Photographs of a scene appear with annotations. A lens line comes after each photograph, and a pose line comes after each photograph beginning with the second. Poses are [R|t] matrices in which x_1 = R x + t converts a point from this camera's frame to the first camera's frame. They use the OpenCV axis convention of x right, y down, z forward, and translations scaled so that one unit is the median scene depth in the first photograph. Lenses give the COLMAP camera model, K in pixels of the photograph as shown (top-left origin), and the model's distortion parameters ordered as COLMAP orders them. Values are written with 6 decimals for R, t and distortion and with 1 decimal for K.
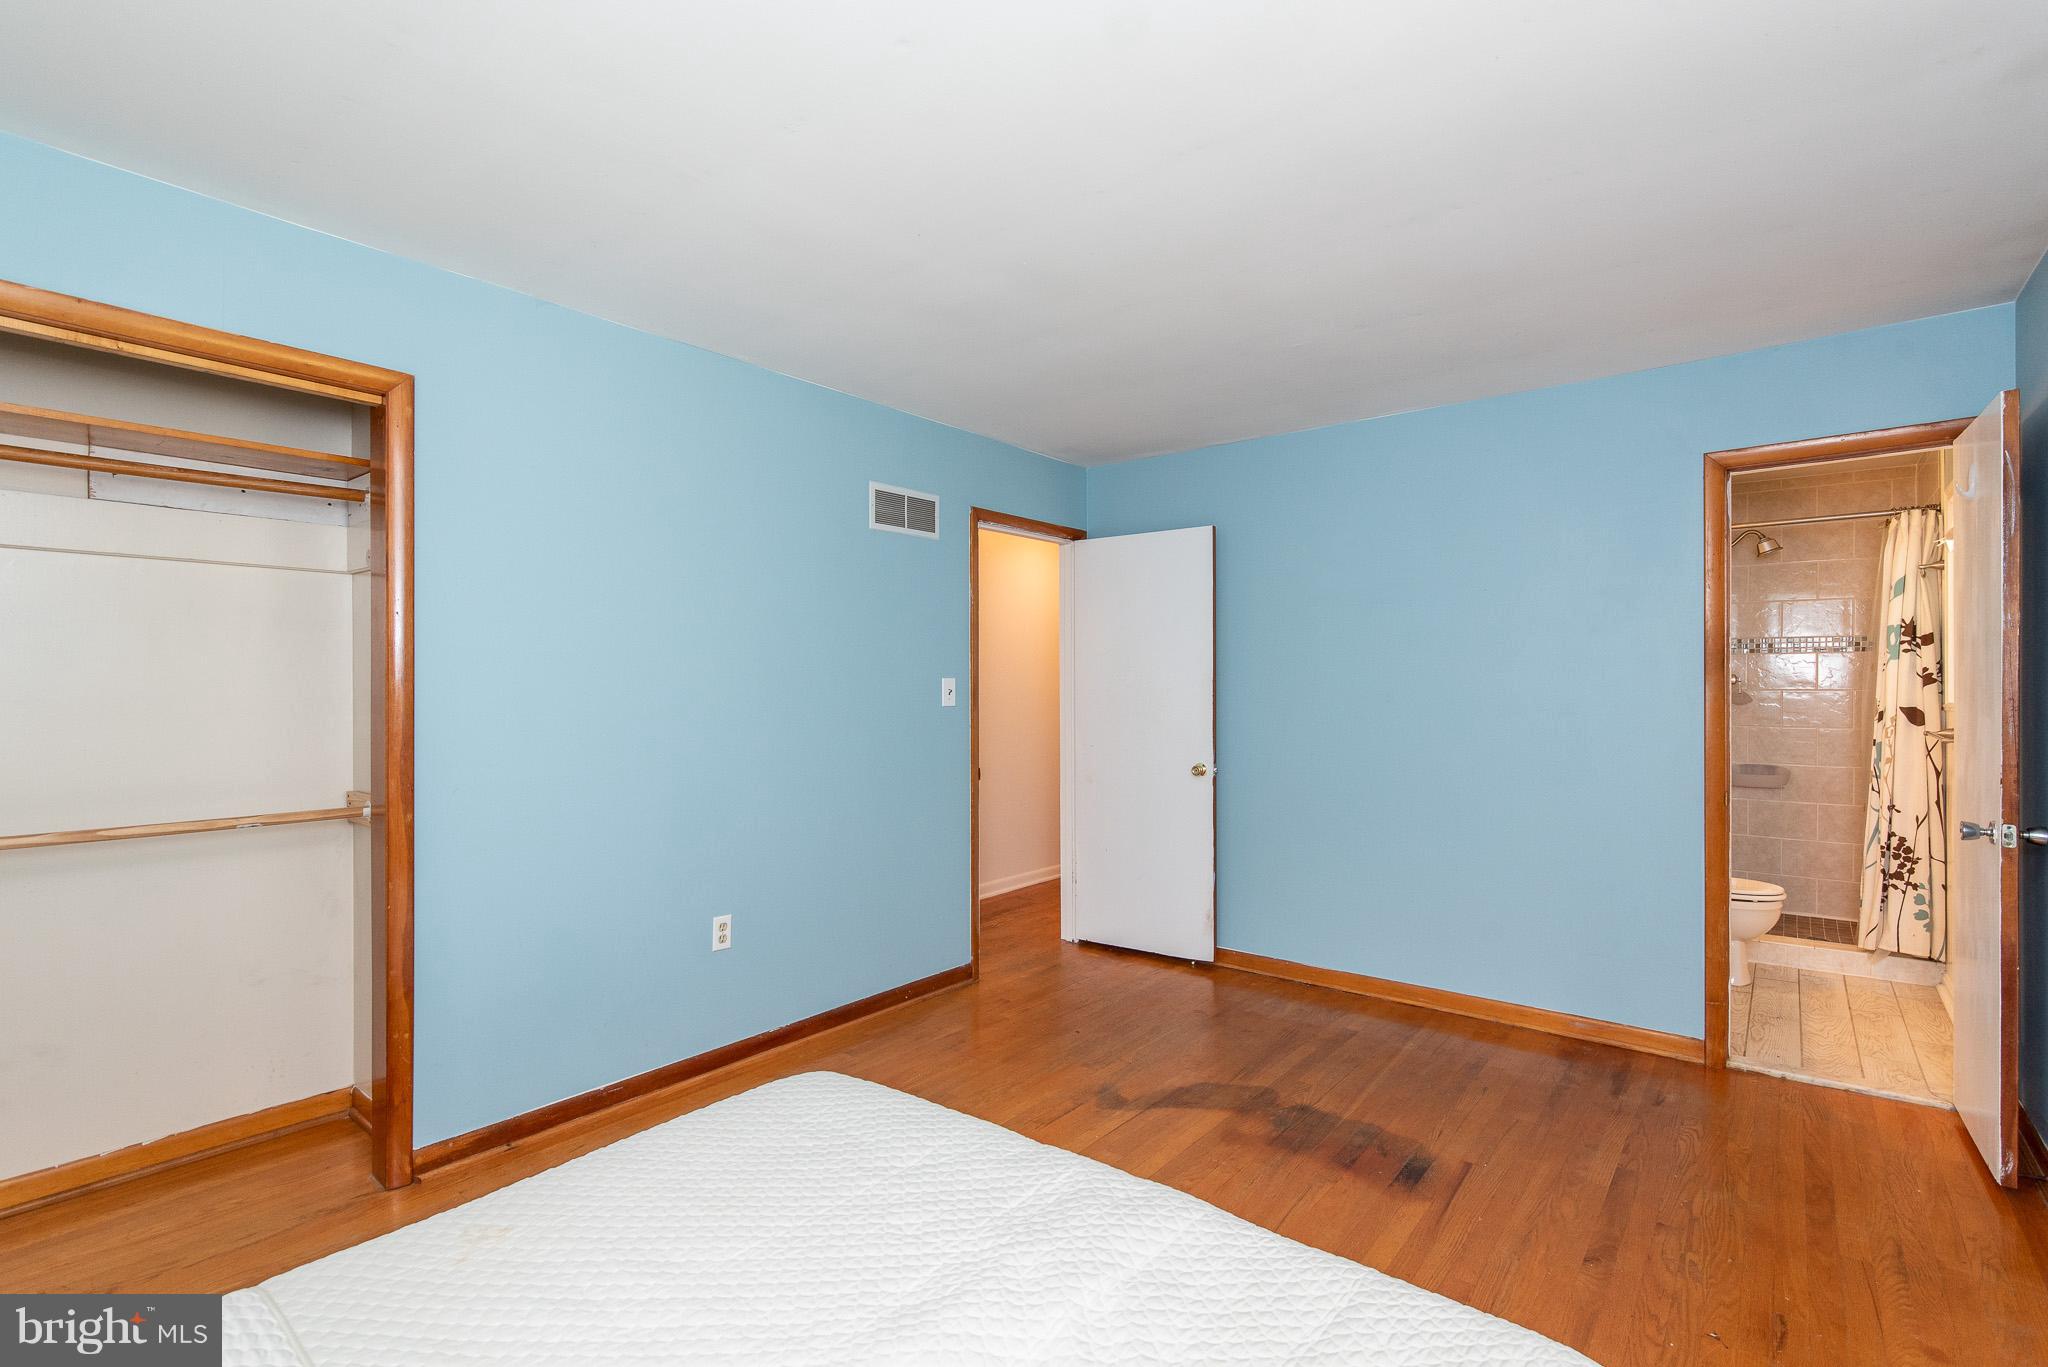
lens RADIAL K [[971.0, 0, 1027.5], [0, 971.0, 697.2], [0, 0, 1]] dist [0.004312, -0.002514]
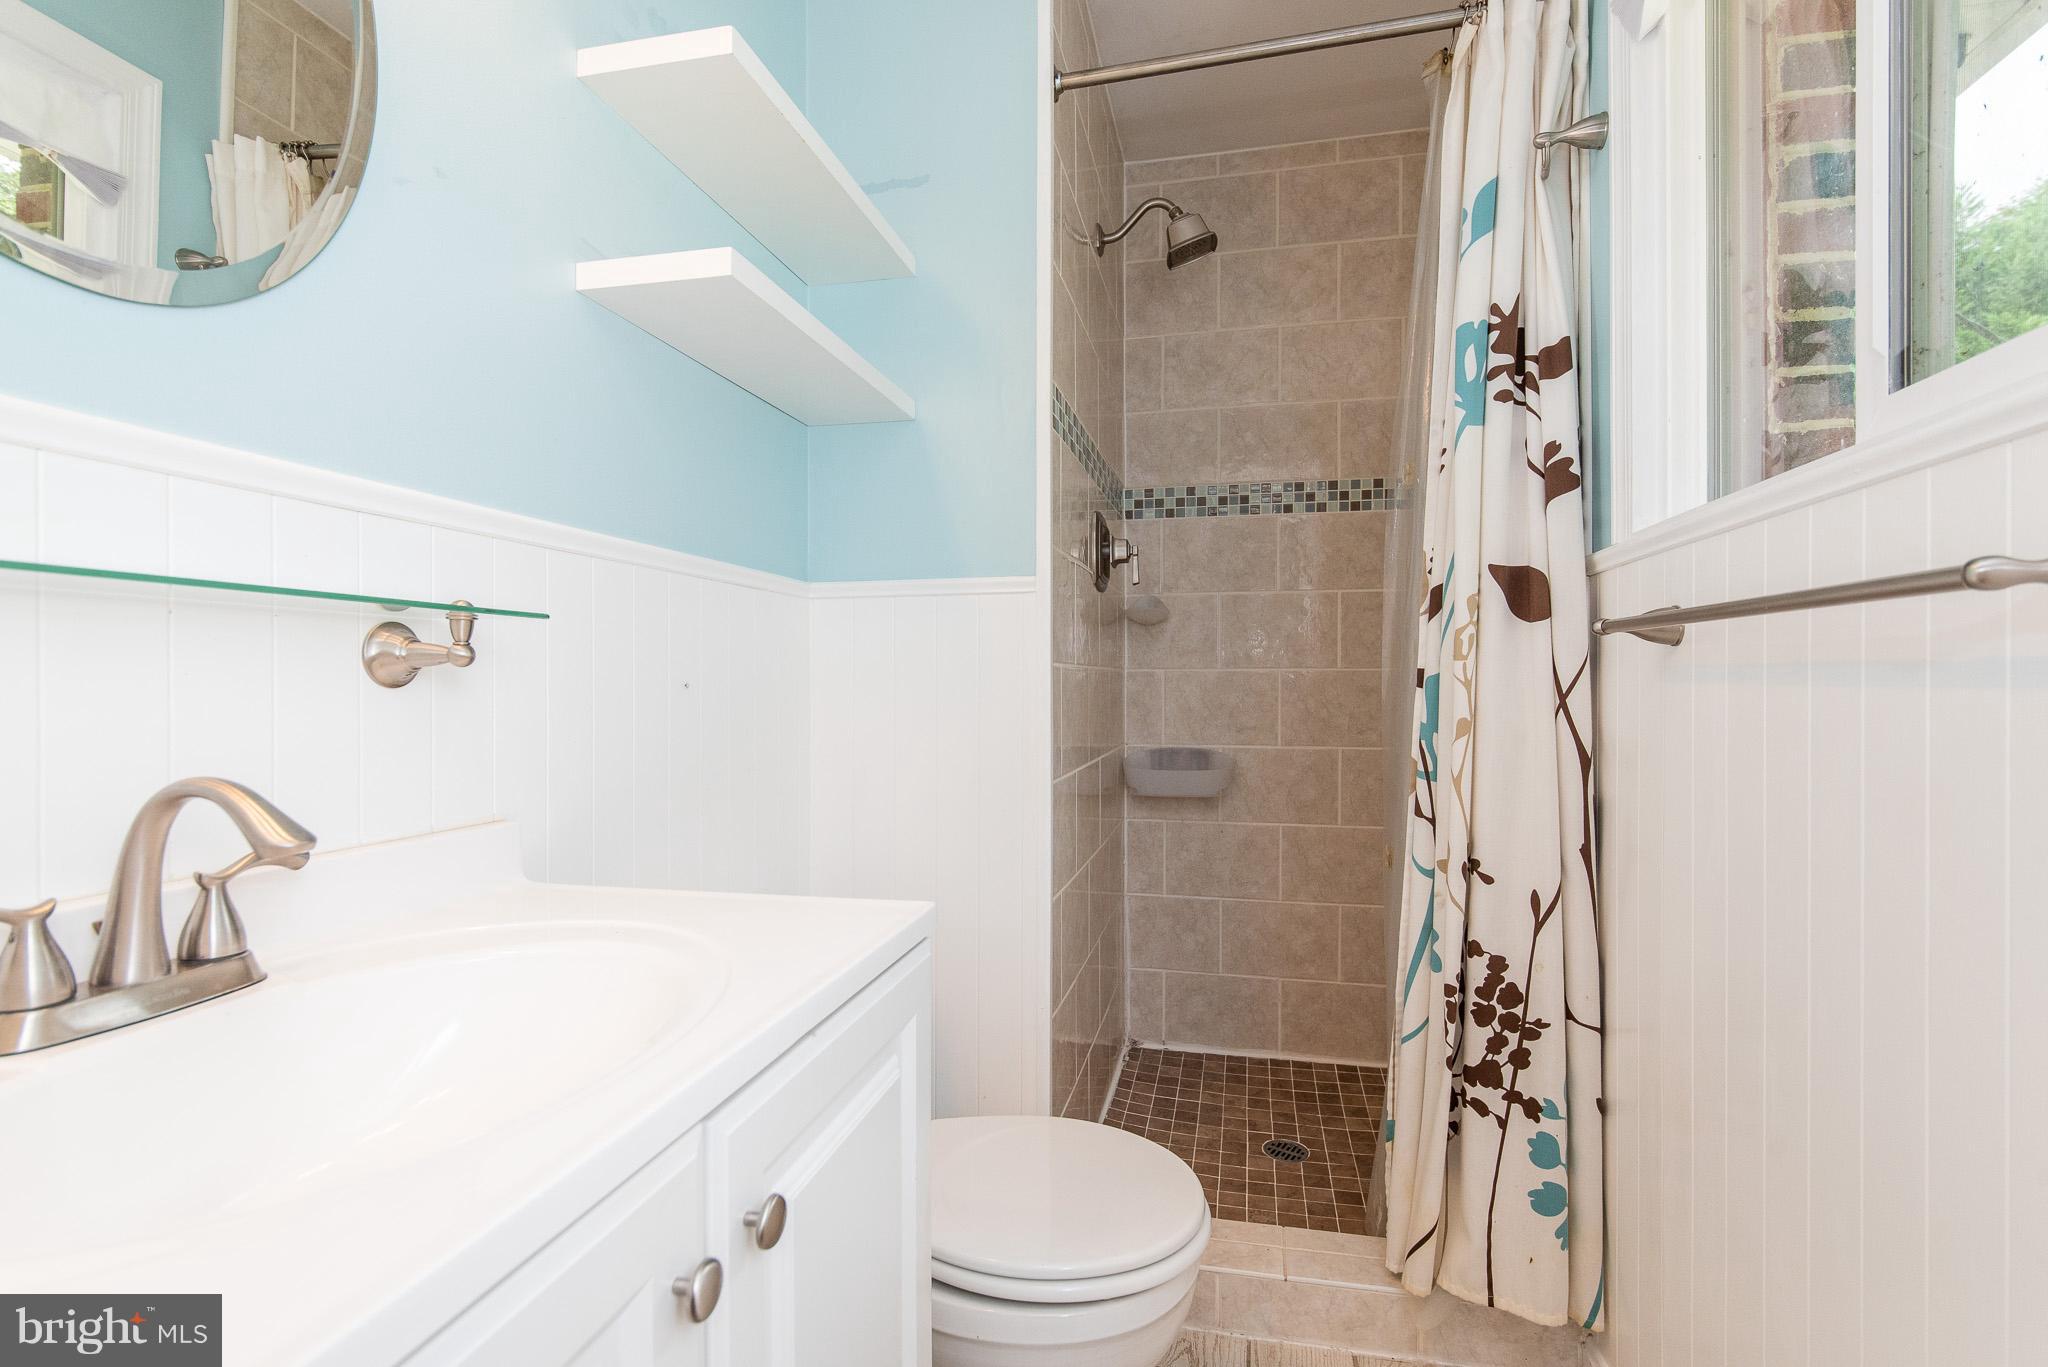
lens RADIAL K [[971.0, 0, 1033.6], [0, 971.0, 685.2], [0, 0, 1]] dist [0.004312, -0.002514]
pose [[0.900493, 0.001171, 0.434869, 0.611936], [0.002215, 0.999971, -0.007279, 0.053139], [-0.434865, 0.007518, 0.900464, 0.768689]]
